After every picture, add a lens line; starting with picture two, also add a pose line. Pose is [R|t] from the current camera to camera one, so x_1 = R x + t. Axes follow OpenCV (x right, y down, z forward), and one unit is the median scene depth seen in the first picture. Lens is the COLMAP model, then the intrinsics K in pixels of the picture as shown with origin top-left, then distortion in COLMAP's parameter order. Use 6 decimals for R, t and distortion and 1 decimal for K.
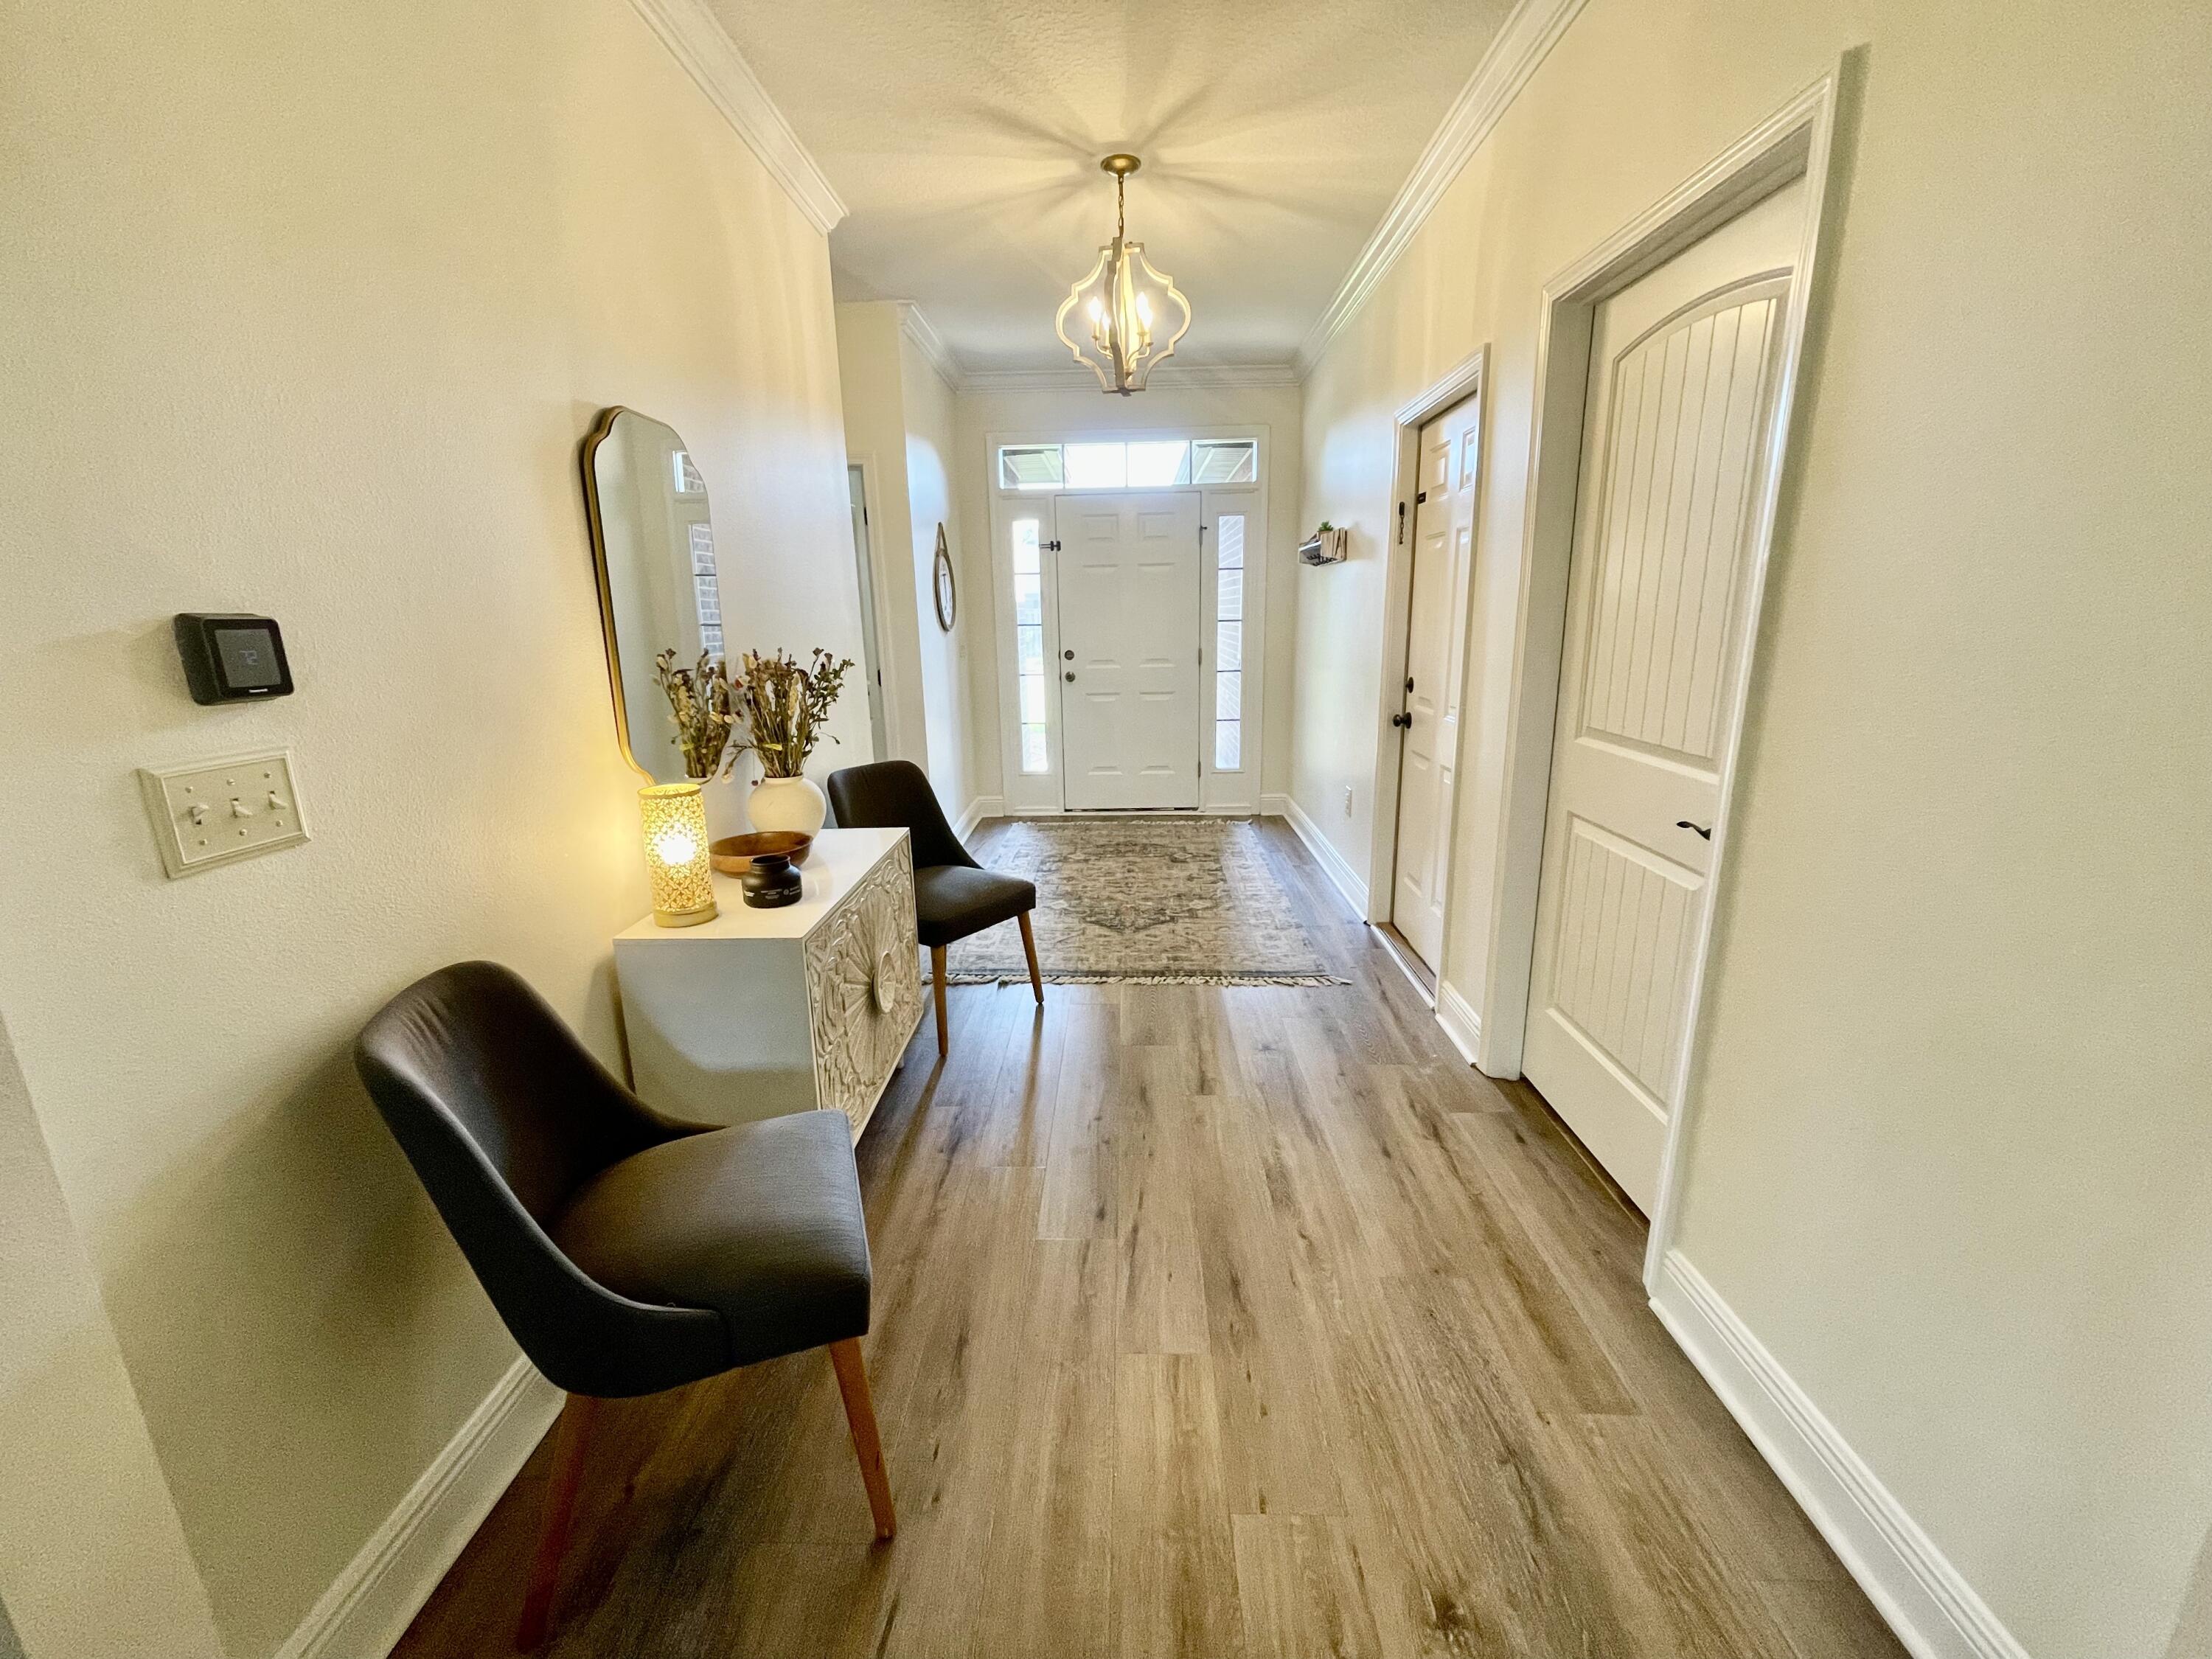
lens RADIAL K [[885.8, 0, 1106.0], [0, 885.8, 815.6], [0, 0, 1]] dist [-0.000520, 0.000012]
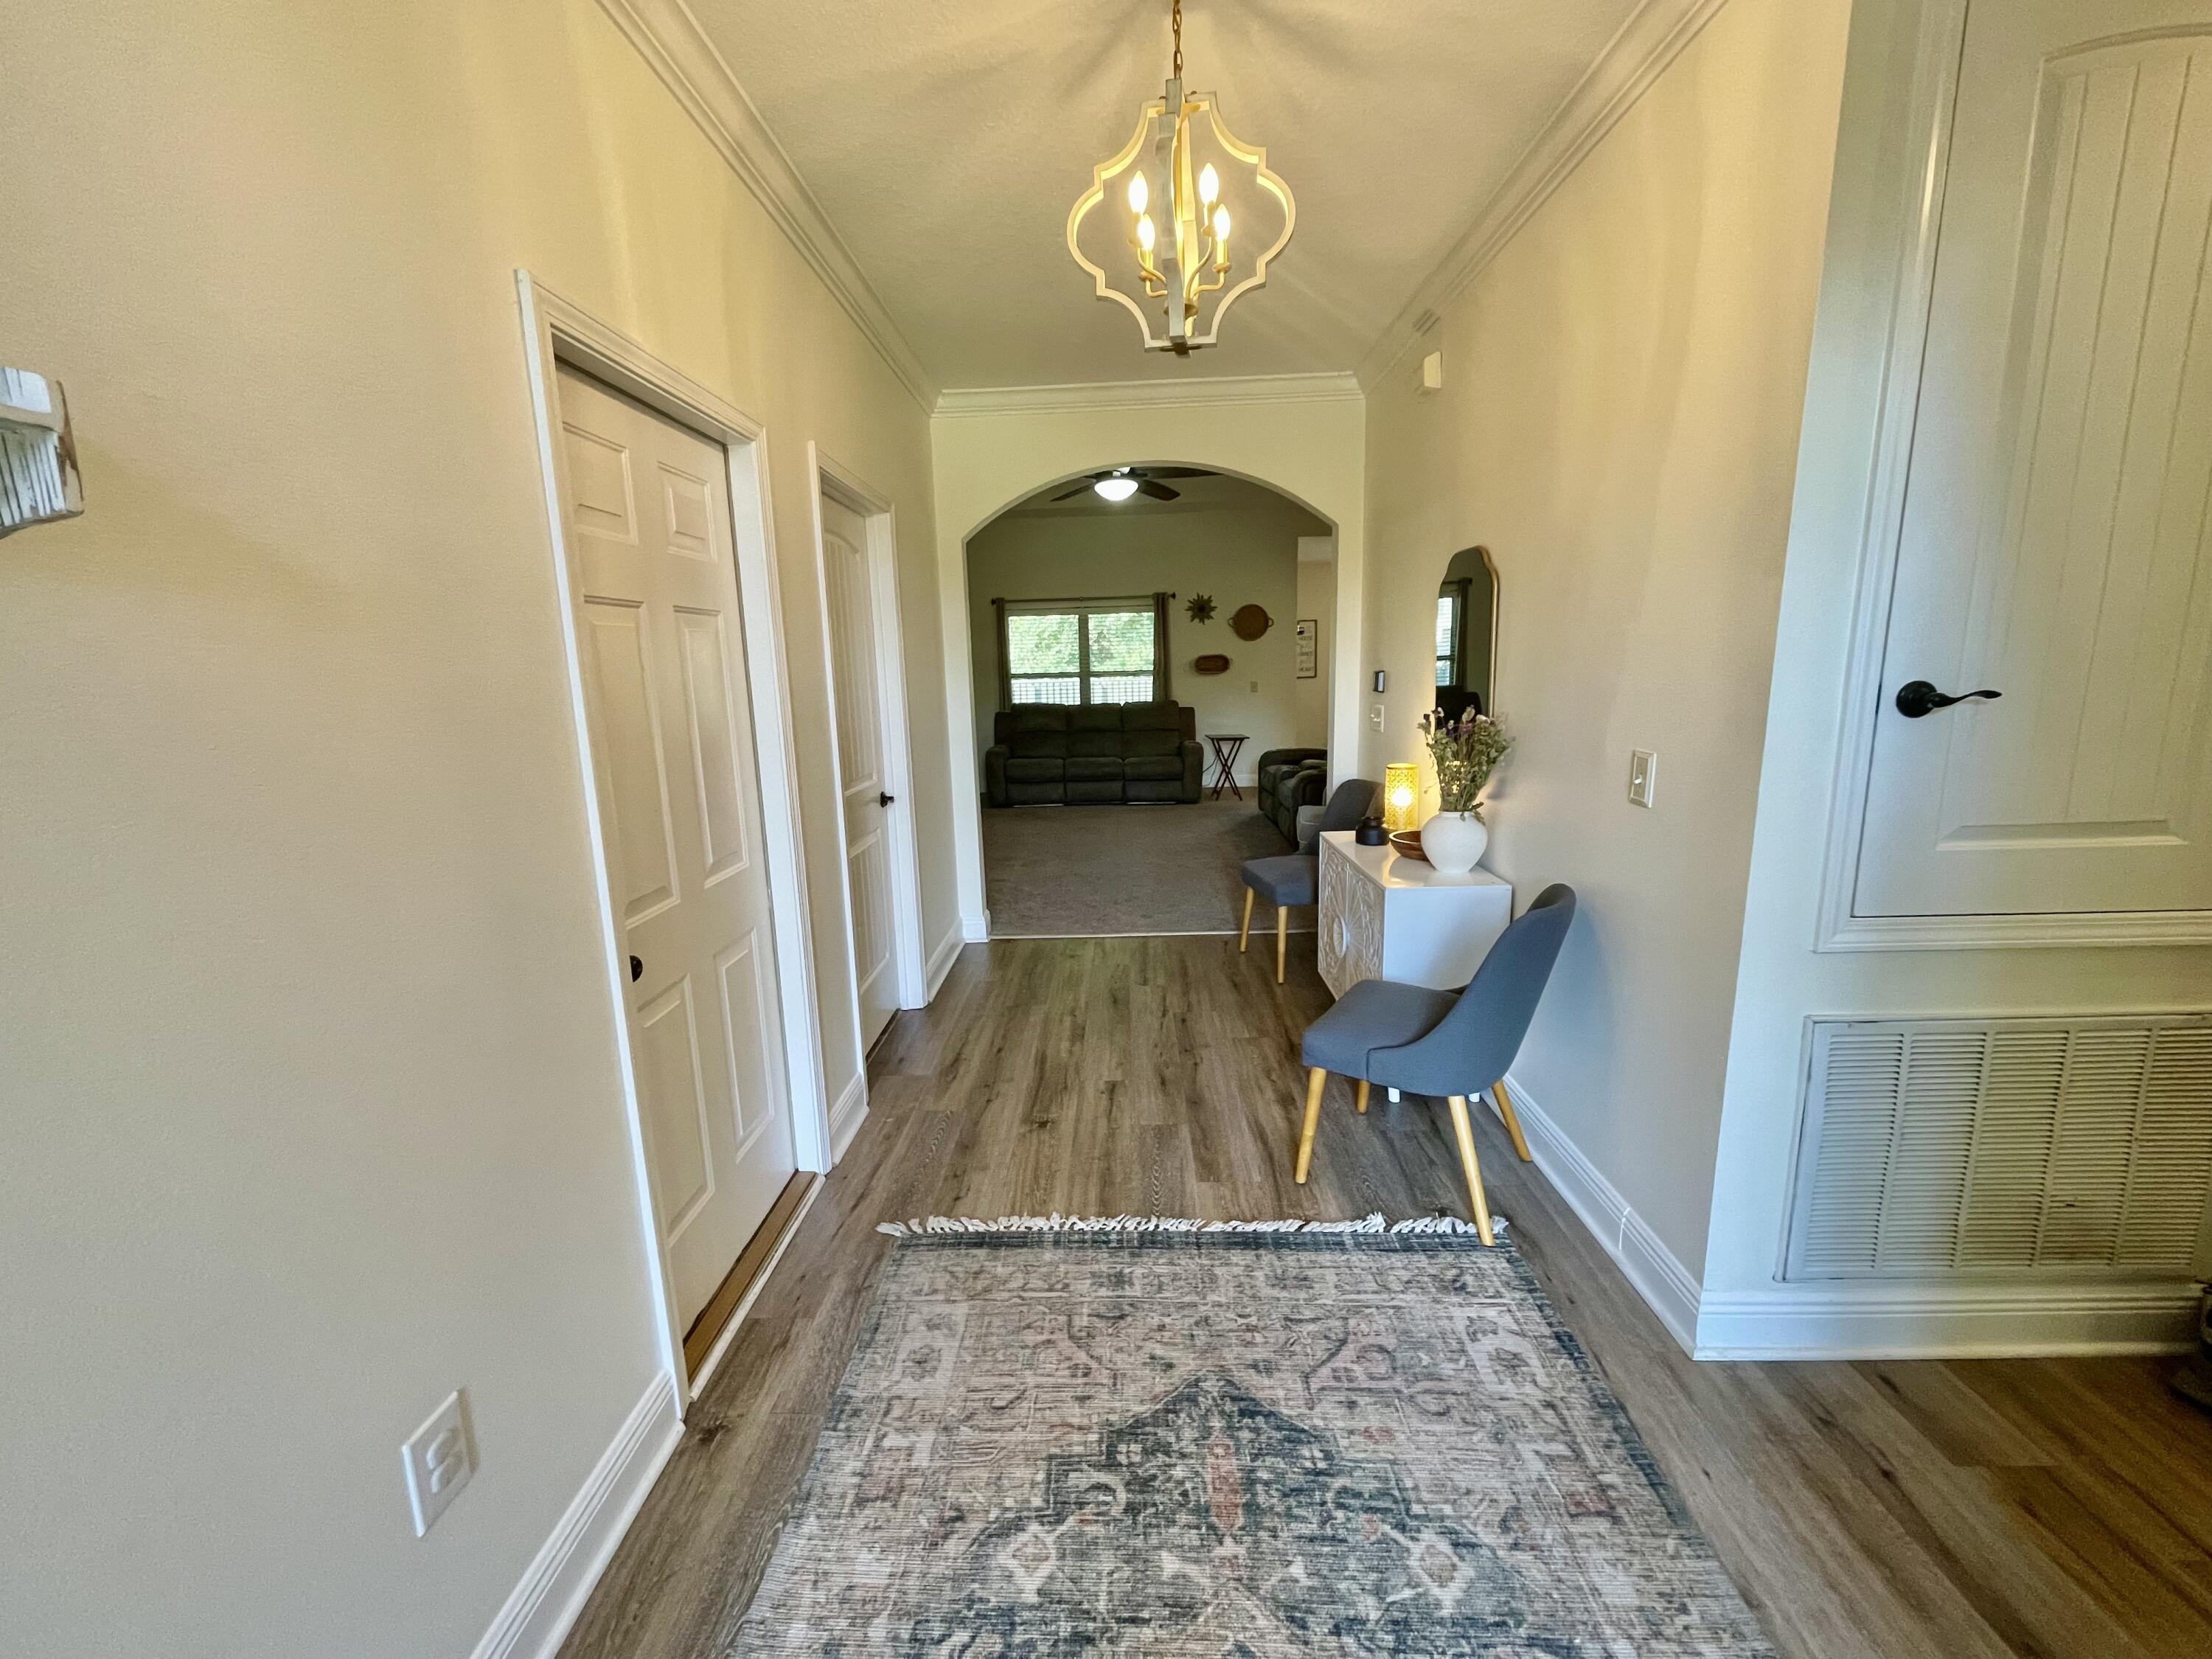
lens RADIAL K [[885.8, 0, 1109.5], [0, 885.8, 829.9], [0, 0, 1]] dist [-0.000520, 0.000012]
pose [[-0.998659, 0.051616, 0.003943, 0.069312], [0.048833, 0.914043, 0.402667, -0.366383], [0.017180, 0.402320, -0.915338, 1.469092]]
